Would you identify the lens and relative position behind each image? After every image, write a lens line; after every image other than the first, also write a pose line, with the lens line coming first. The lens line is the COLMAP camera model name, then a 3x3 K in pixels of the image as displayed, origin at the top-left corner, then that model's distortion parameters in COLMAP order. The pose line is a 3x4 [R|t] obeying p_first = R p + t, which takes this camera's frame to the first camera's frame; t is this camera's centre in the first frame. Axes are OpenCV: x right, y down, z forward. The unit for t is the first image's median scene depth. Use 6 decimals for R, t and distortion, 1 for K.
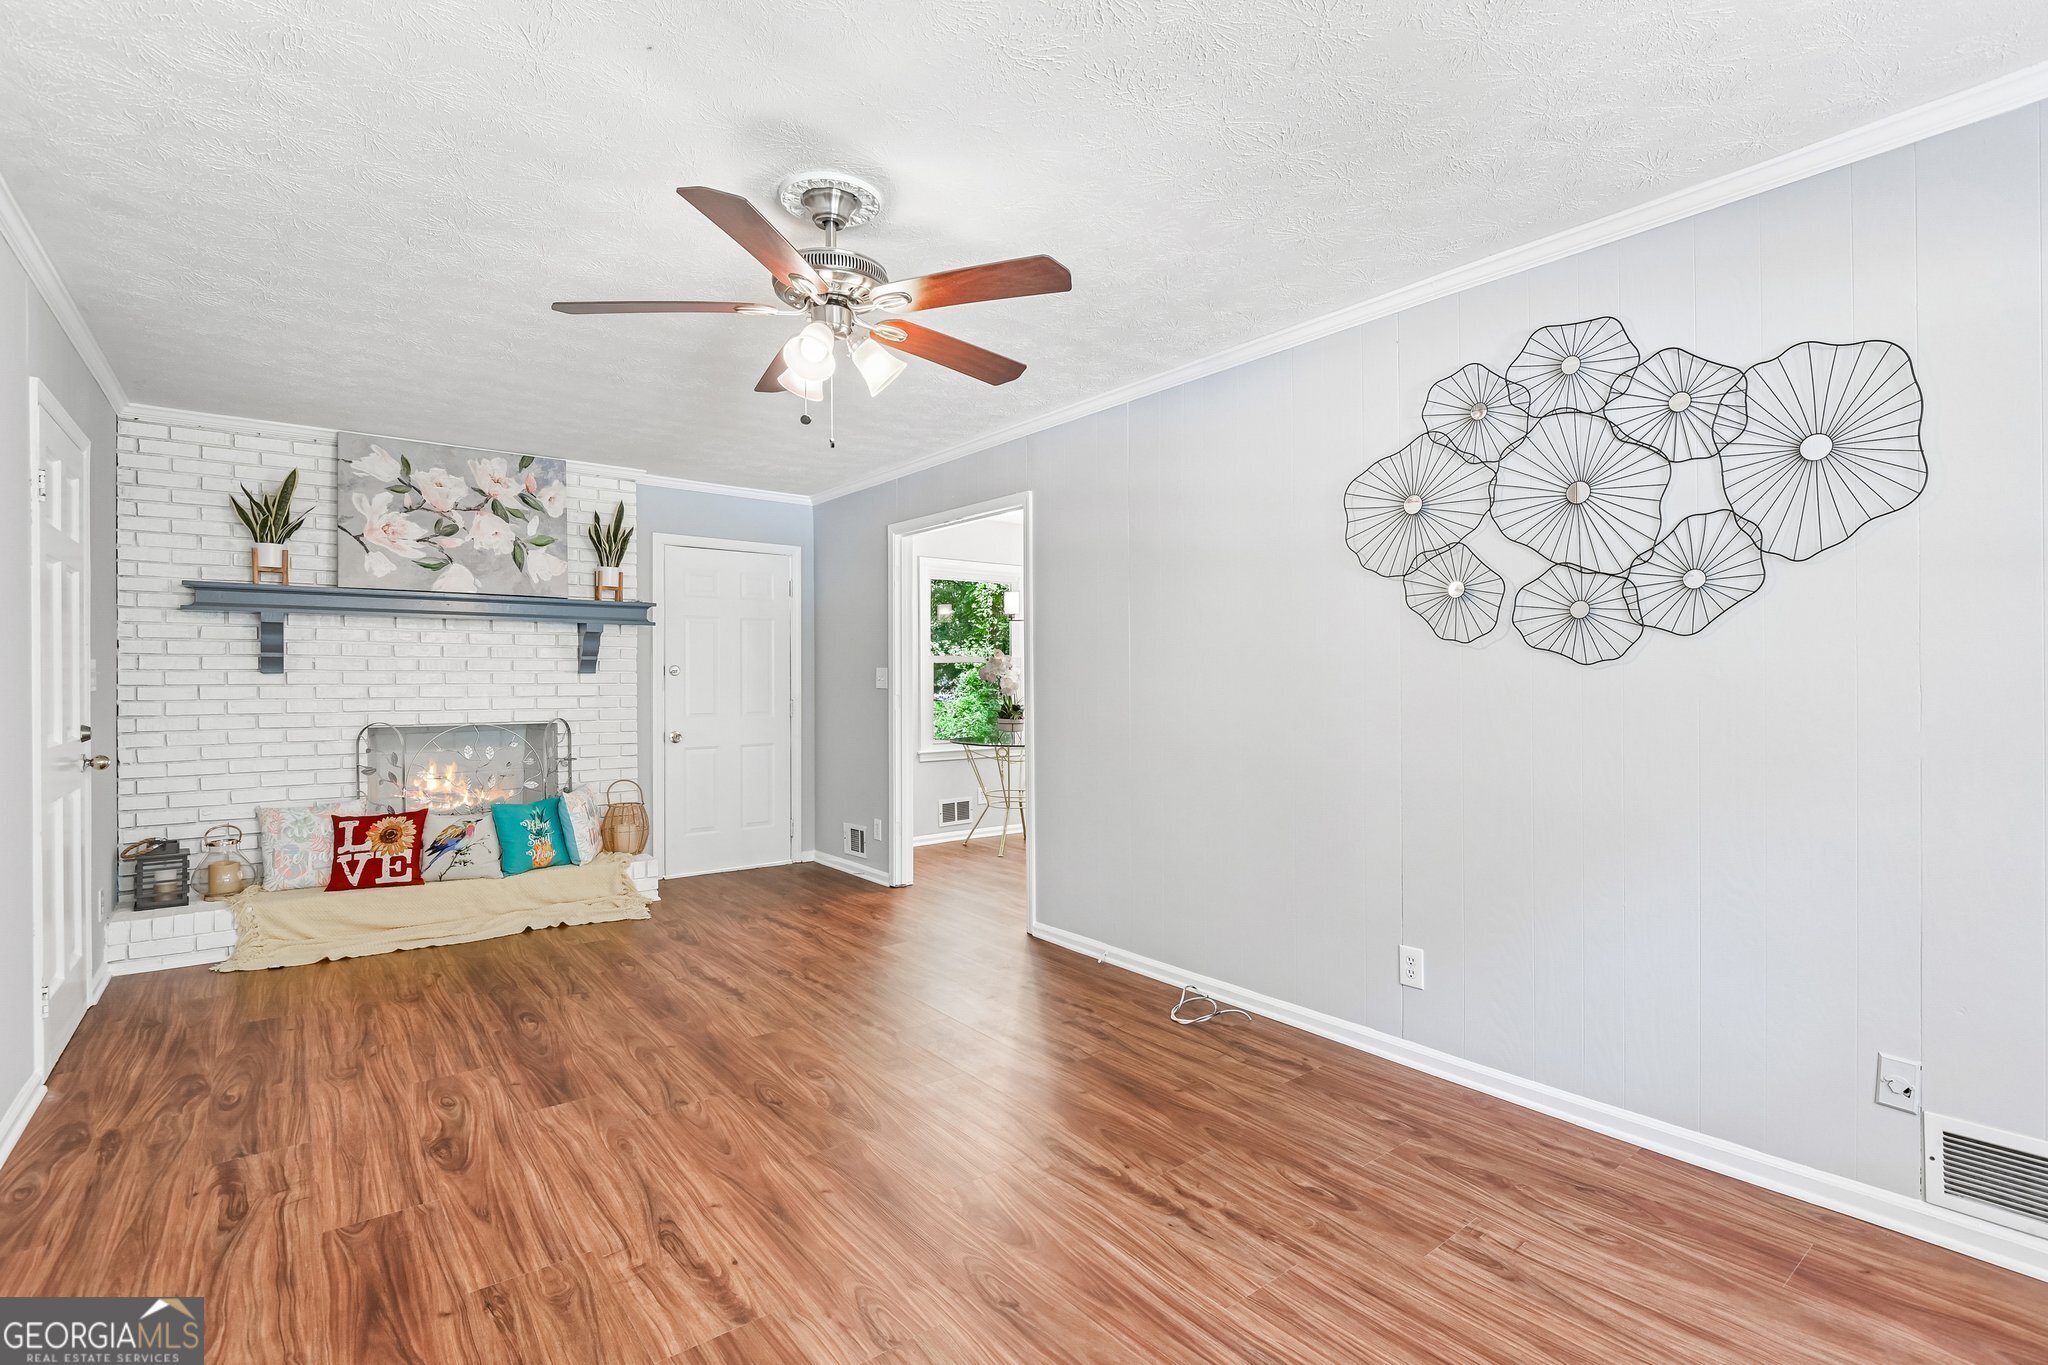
lens RADIAL K [[945.9, 0, 1031.3], [0, 945.9, 680.3], [0, 0, 1]] dist [-0.001837, -0.006639]
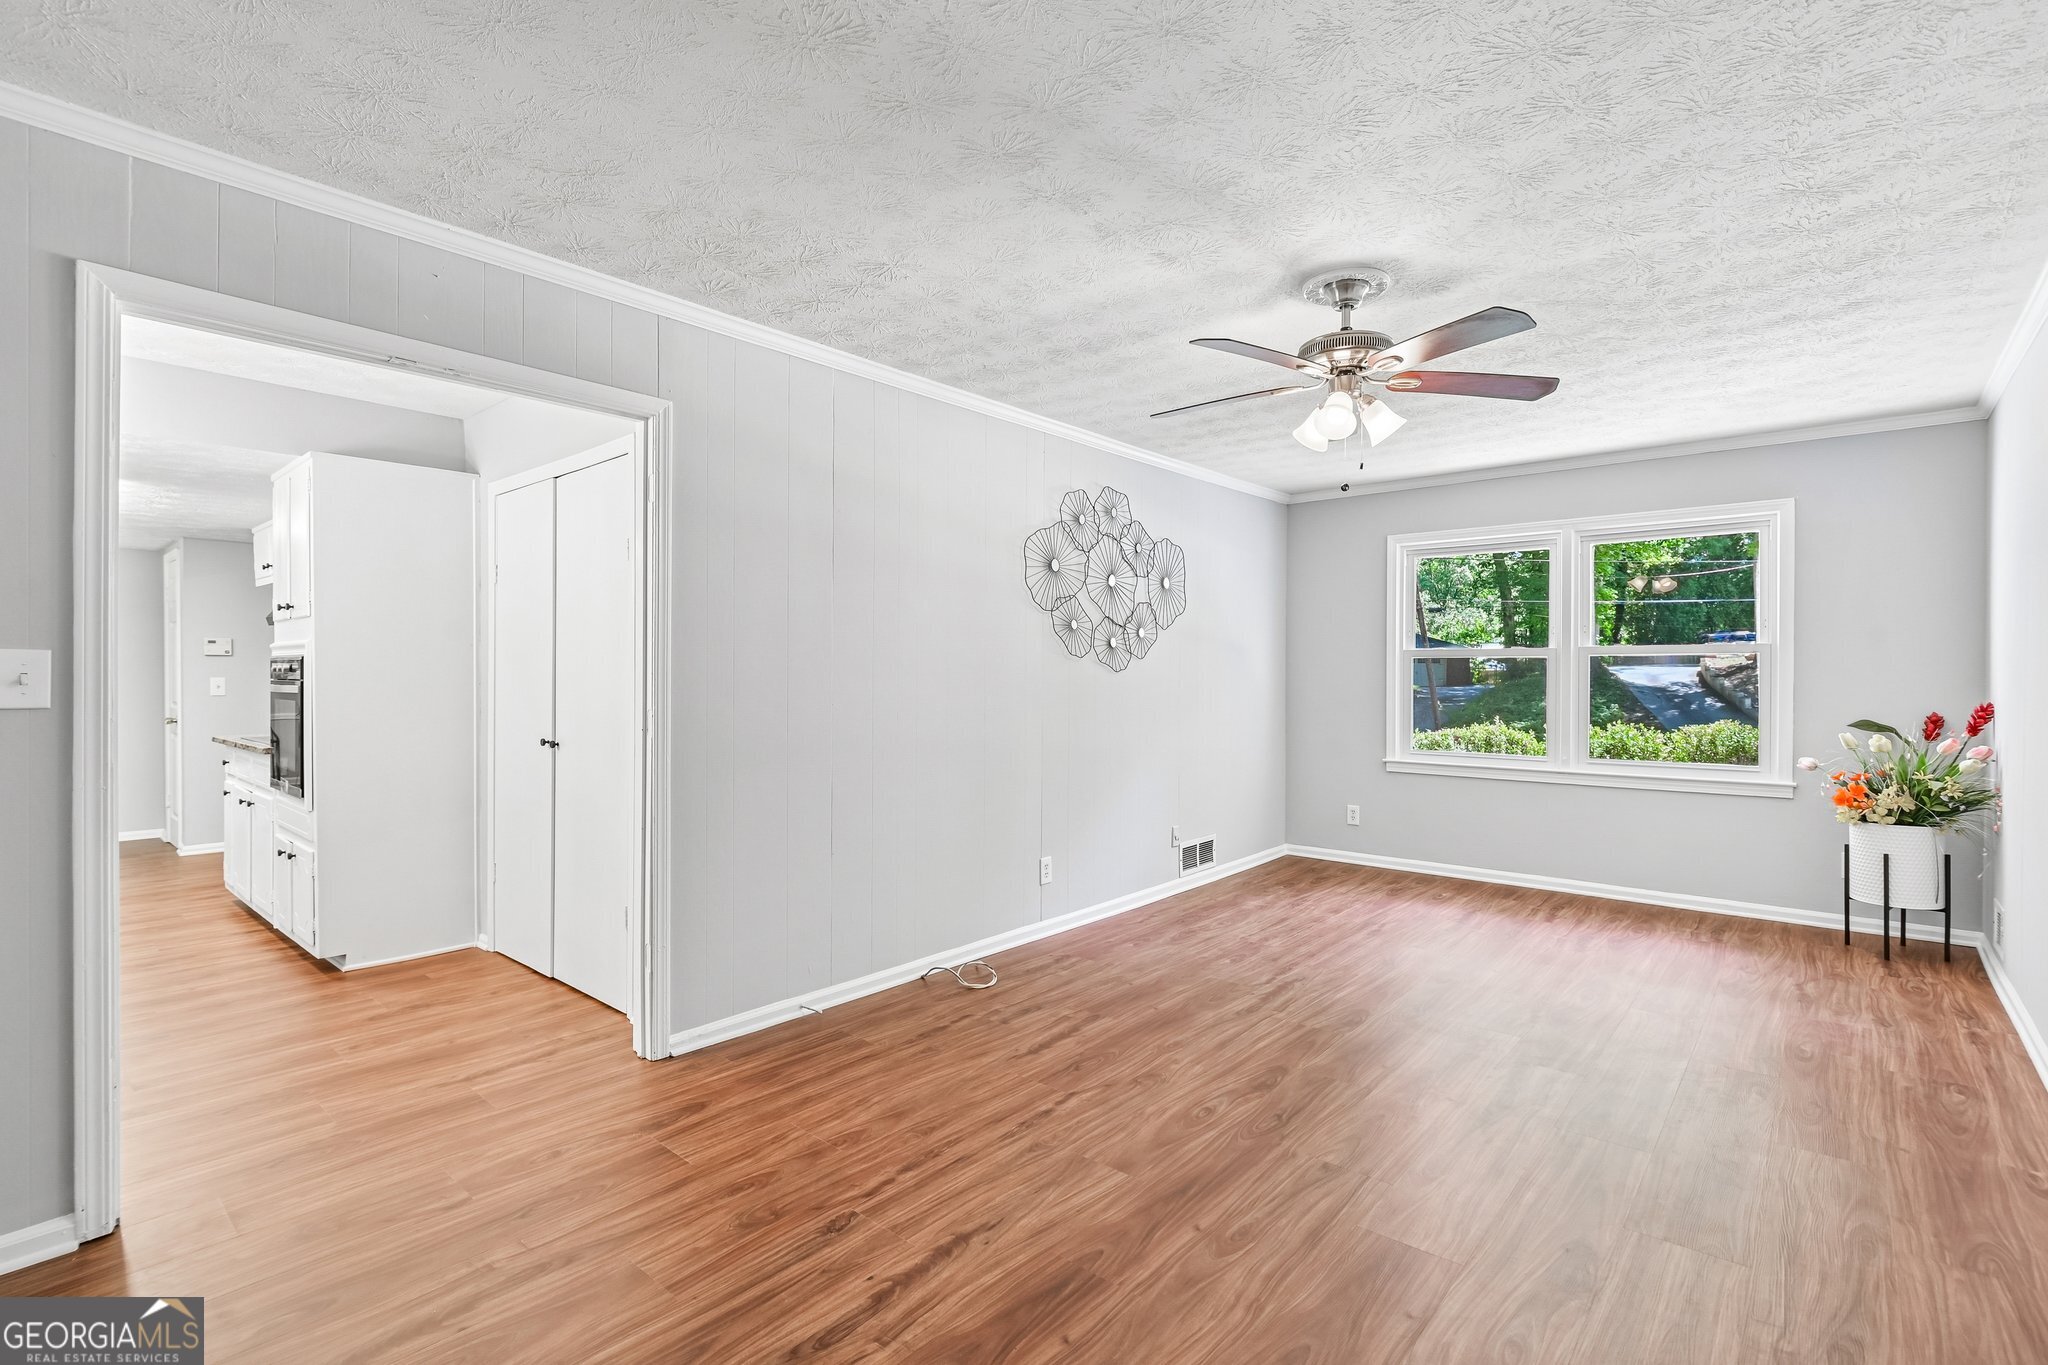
lens RADIAL K [[945.9, 0, 1031.3], [0, 945.9, 680.3], [0, 0, 1]] dist [-0.001837, -0.006639]
pose [[-0.193016, -0.003162, 0.981190, -1.123236], [0.001040, 0.999994, 0.003427, -0.005335], [-0.981195, 0.001681, -0.193012, 1.375669]]
